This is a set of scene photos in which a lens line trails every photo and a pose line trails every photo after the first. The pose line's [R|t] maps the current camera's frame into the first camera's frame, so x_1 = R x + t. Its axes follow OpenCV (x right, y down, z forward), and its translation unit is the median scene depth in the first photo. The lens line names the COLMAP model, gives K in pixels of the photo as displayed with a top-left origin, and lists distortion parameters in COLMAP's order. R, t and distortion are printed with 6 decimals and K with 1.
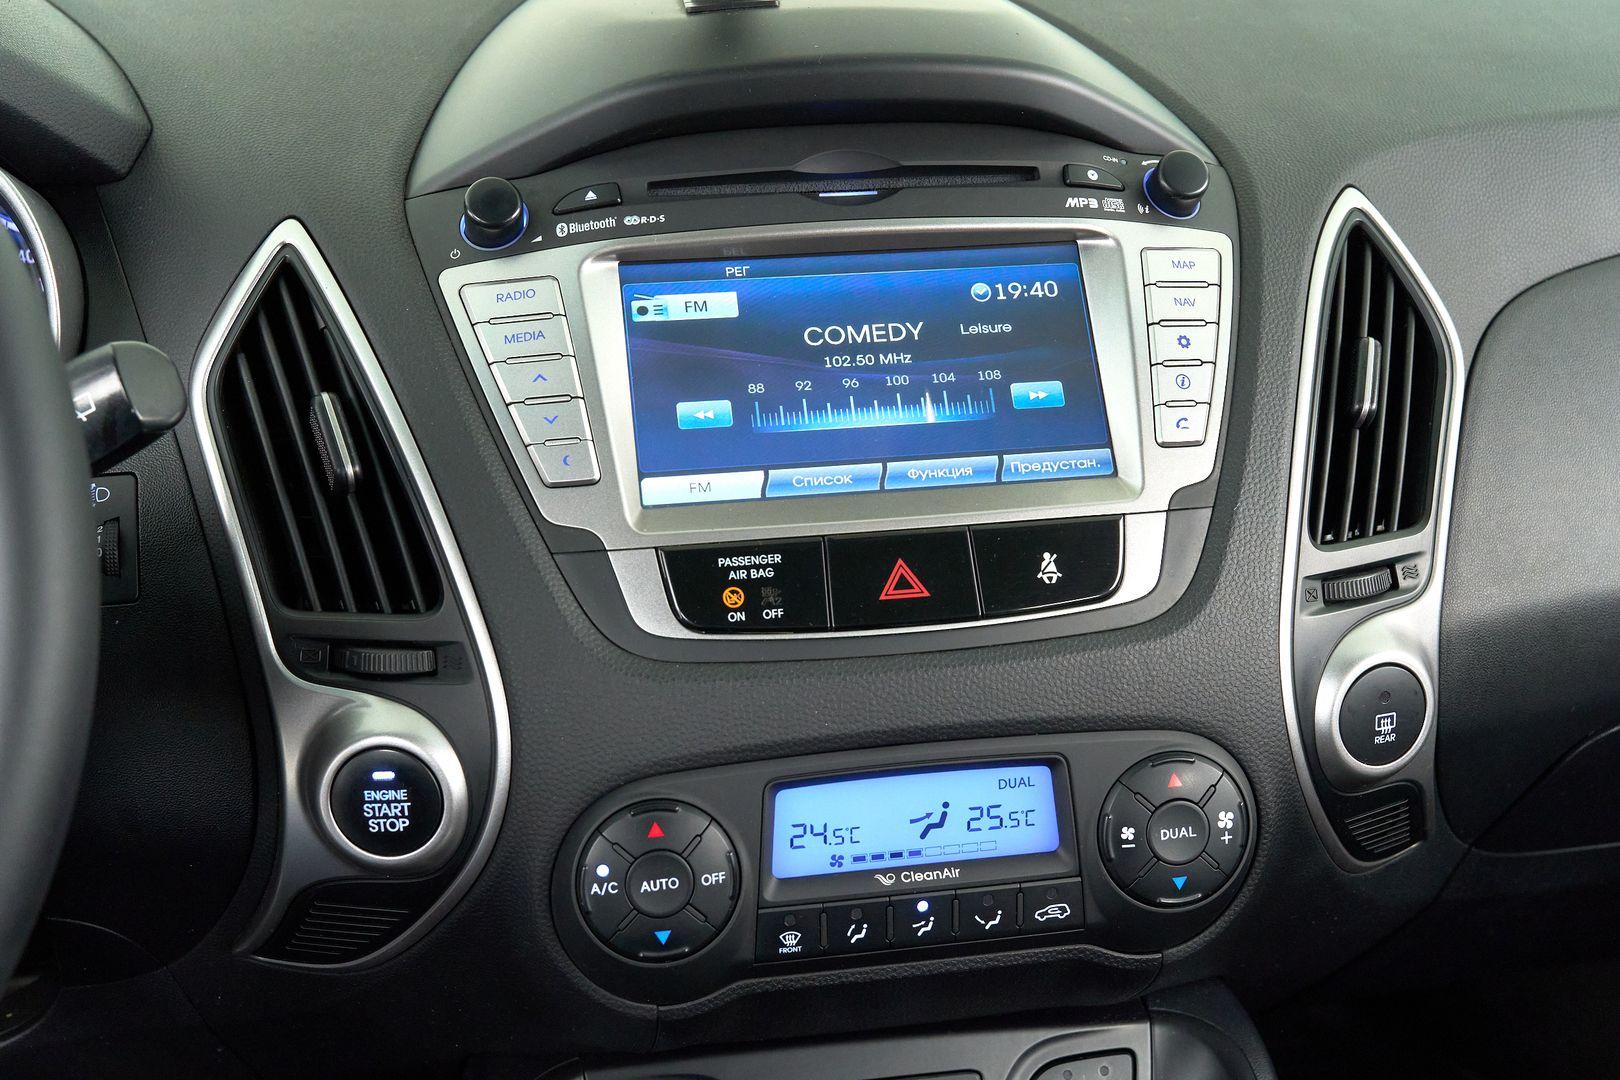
lens RADIAL K [[1947.5, 0, 807.5], [0, 1947.5, 554.6], [0, 0, 1]] dist [-0.014991, 0.000000]
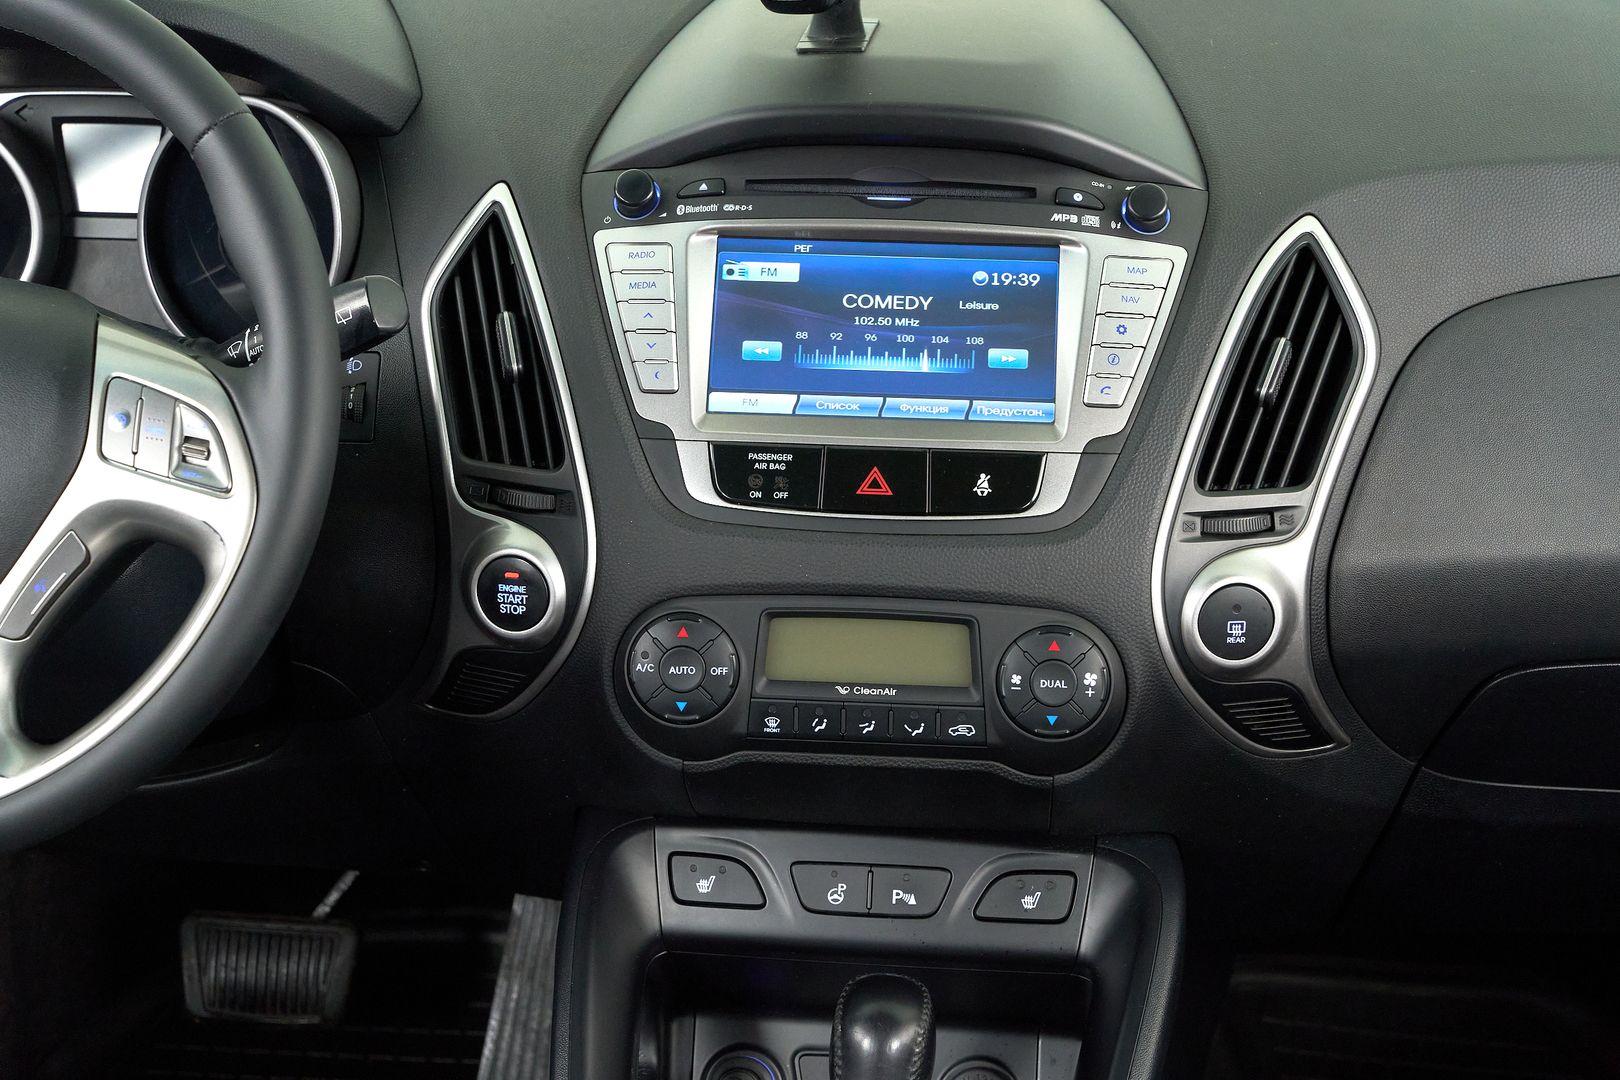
lens RADIAL K [[3114.2, 0, 748.3], [0, 3114.2, 520.1], [0, 0, 1]] dist [-0.111689, 0.000000]
pose [[0.964095, 0.109244, -0.242045, 0.490714], [-0.103094, 0.993947, 0.037967, -0.034441], [0.244728, -0.011651, 0.969522, -1.173131]]
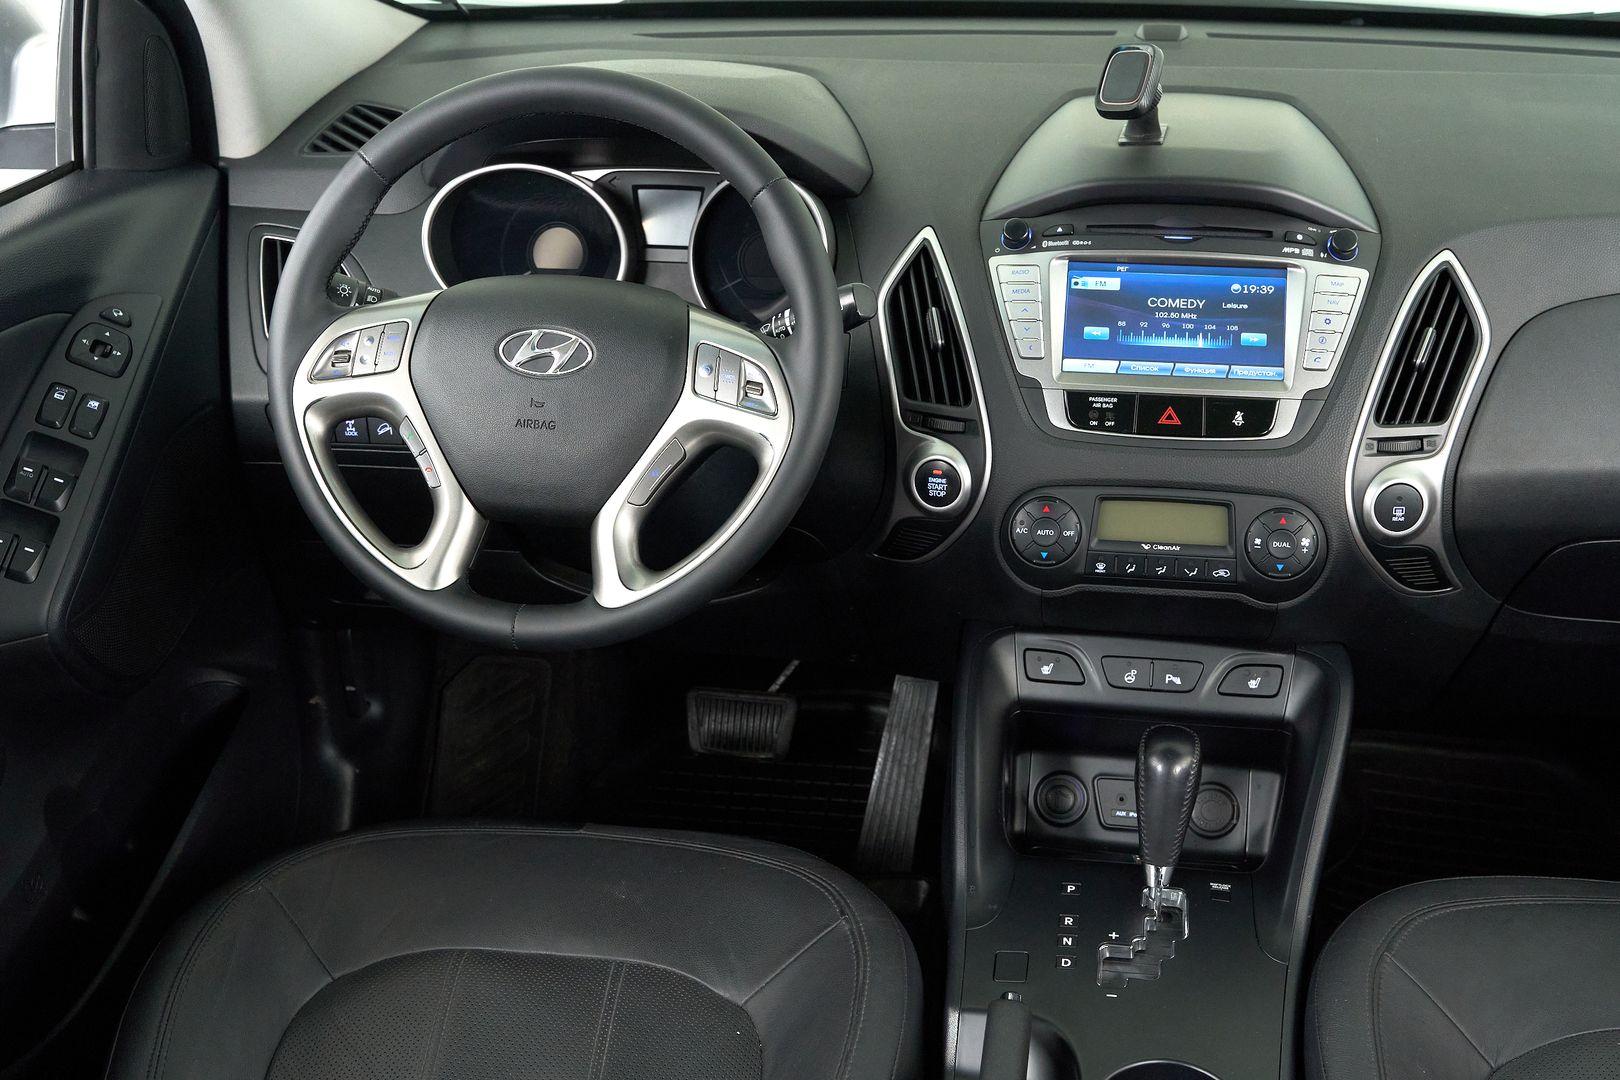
lens RADIAL K [[1981.2, 0, 812.2], [0, 1981.2, 538.4], [0, 0, 1]] dist [-0.035034, 0.000000]
pose [[0.943479, 0.133132, -0.303517, 0.357129], [-0.113170, 0.990143, 0.082521, 0.010758], [0.311511, -0.043508, 0.949246, -1.257852]]
